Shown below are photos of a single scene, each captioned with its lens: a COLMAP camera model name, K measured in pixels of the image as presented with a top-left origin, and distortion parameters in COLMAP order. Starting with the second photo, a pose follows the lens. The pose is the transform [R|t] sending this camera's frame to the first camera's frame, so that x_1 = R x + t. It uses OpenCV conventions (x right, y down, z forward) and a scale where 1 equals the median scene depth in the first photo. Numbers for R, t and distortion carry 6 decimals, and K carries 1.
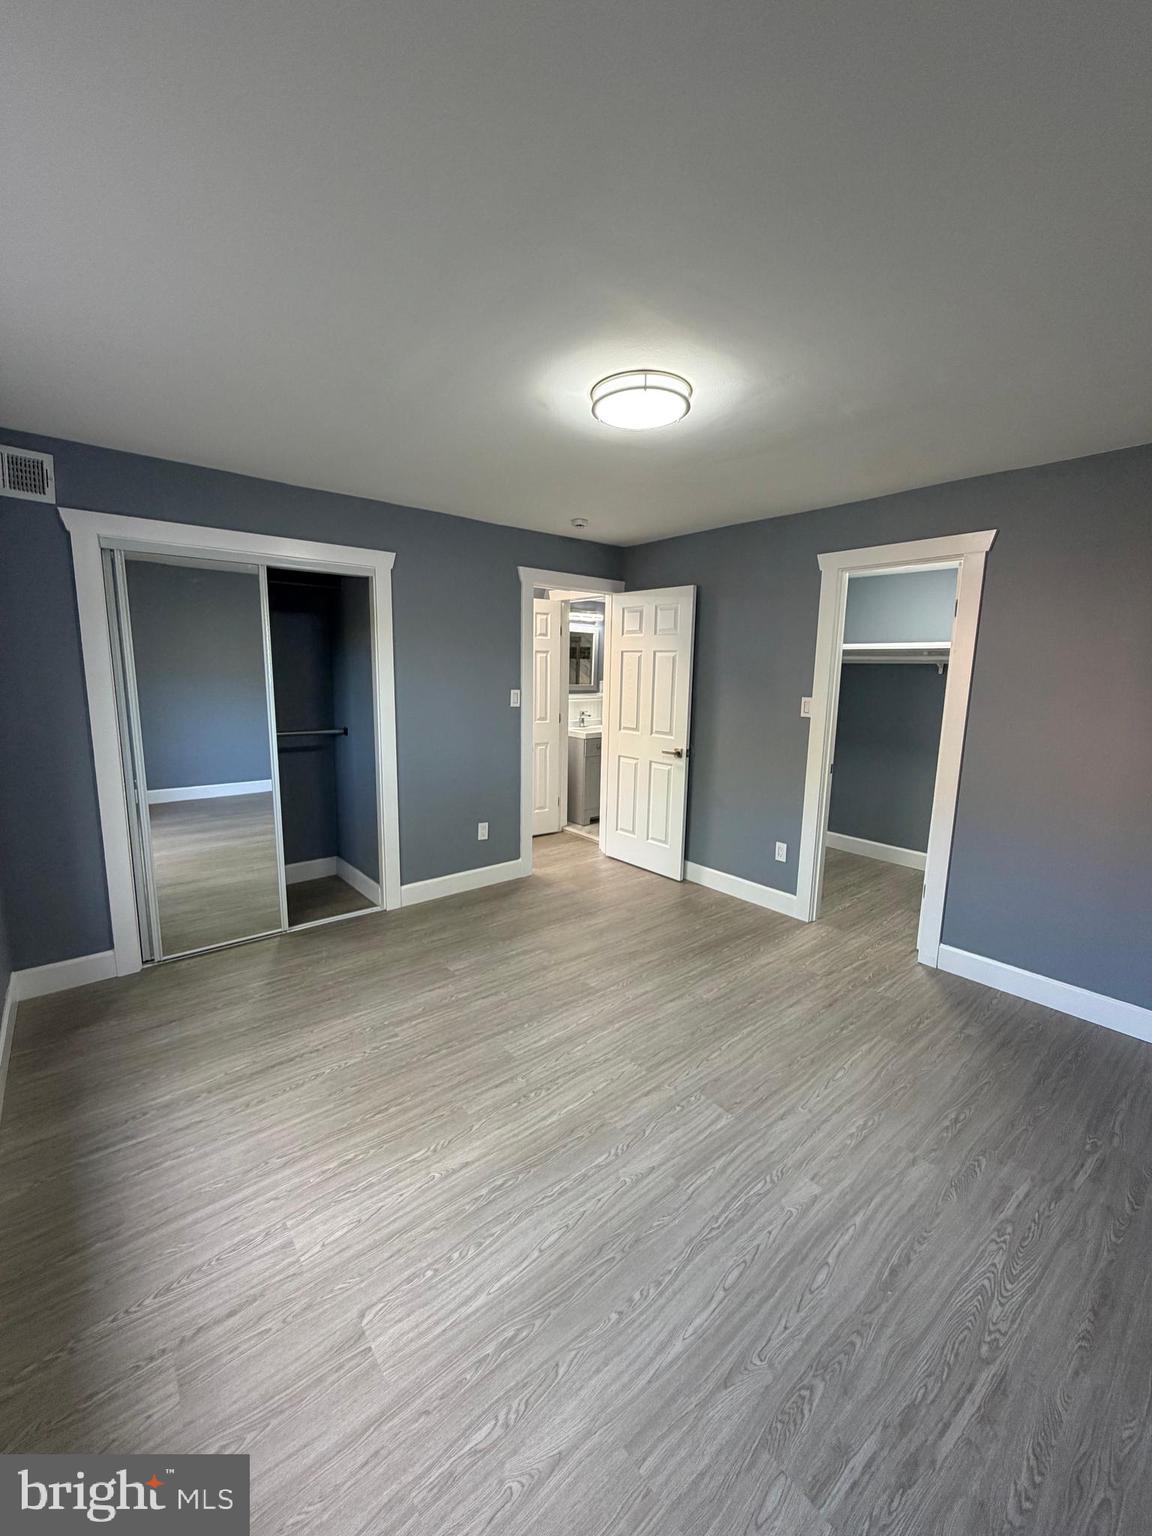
lens RADIAL K [[611.8, 0, 580.3], [0, 611.8, 767.7], [0, 0, 1]] dist [-0.002205, -0.000333]
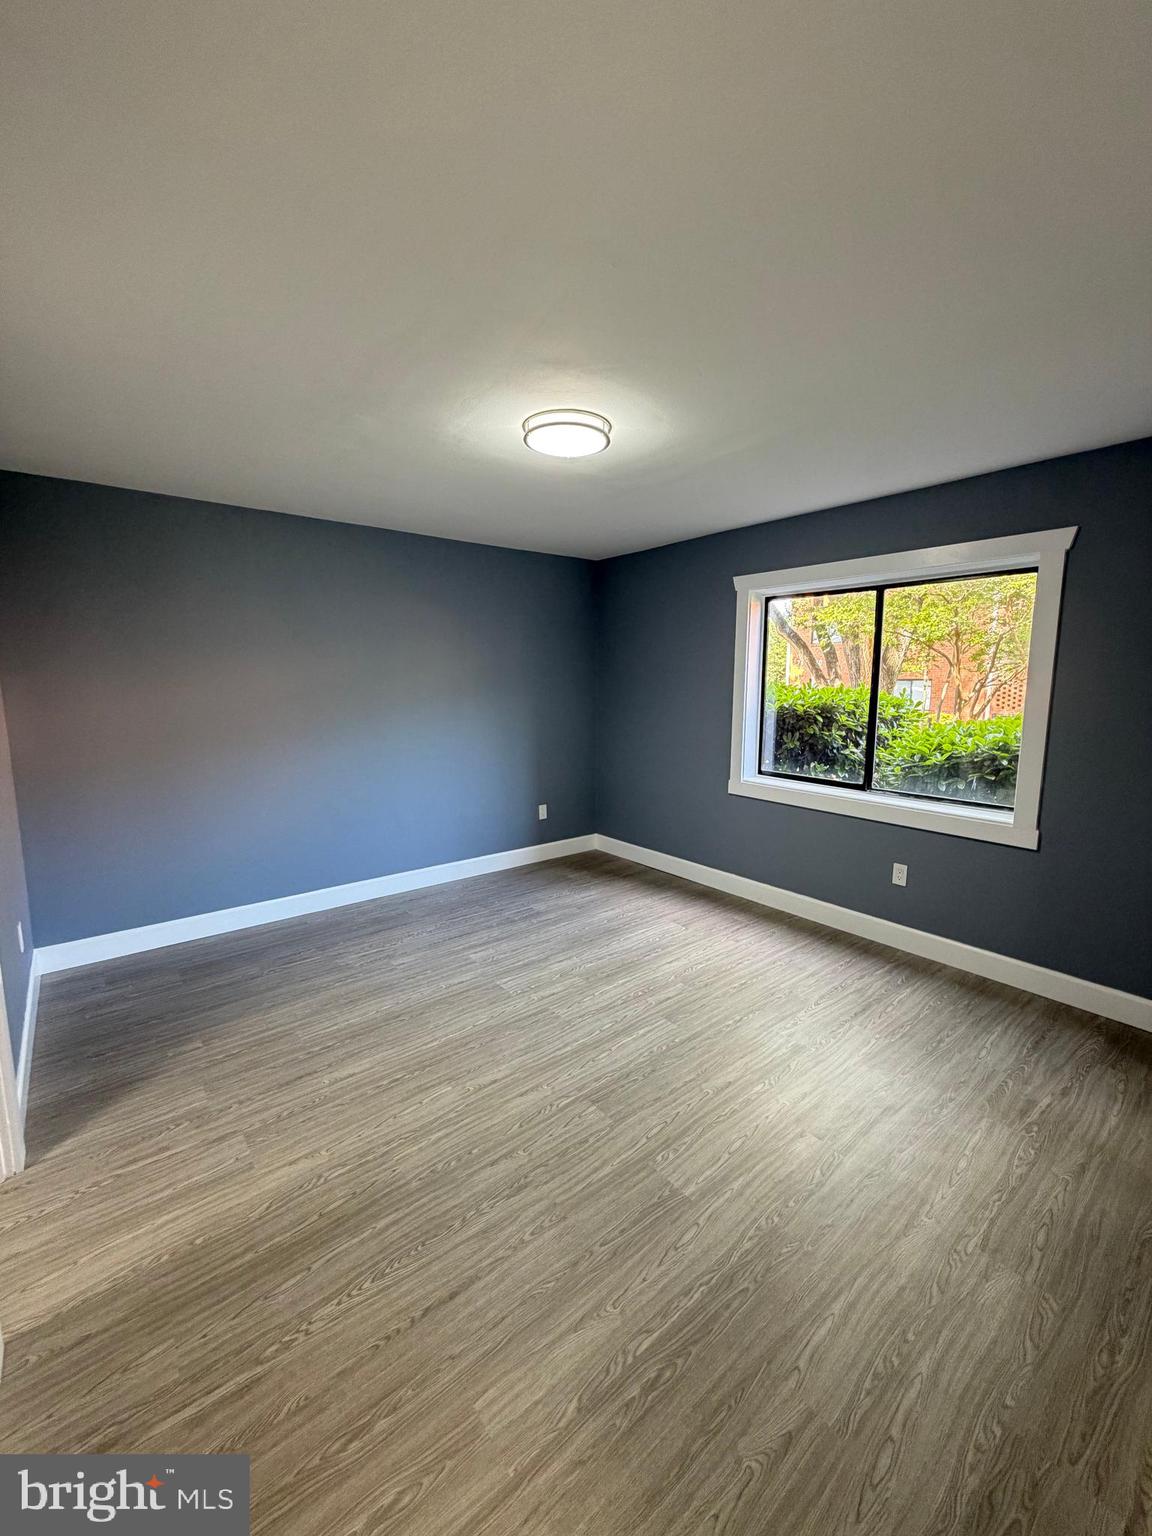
lens RADIAL K [[611.8, 0, 581.0], [0, 611.8, 764.7], [0, 0, 1]] dist [-0.002205, -0.000333]
pose [[-0.999834, -0.017494, 0.005103, 0.052413], [-0.015148, 0.953521, 0.300944, -0.341470], [-0.010131, 0.300817, -0.953628, 2.175073]]
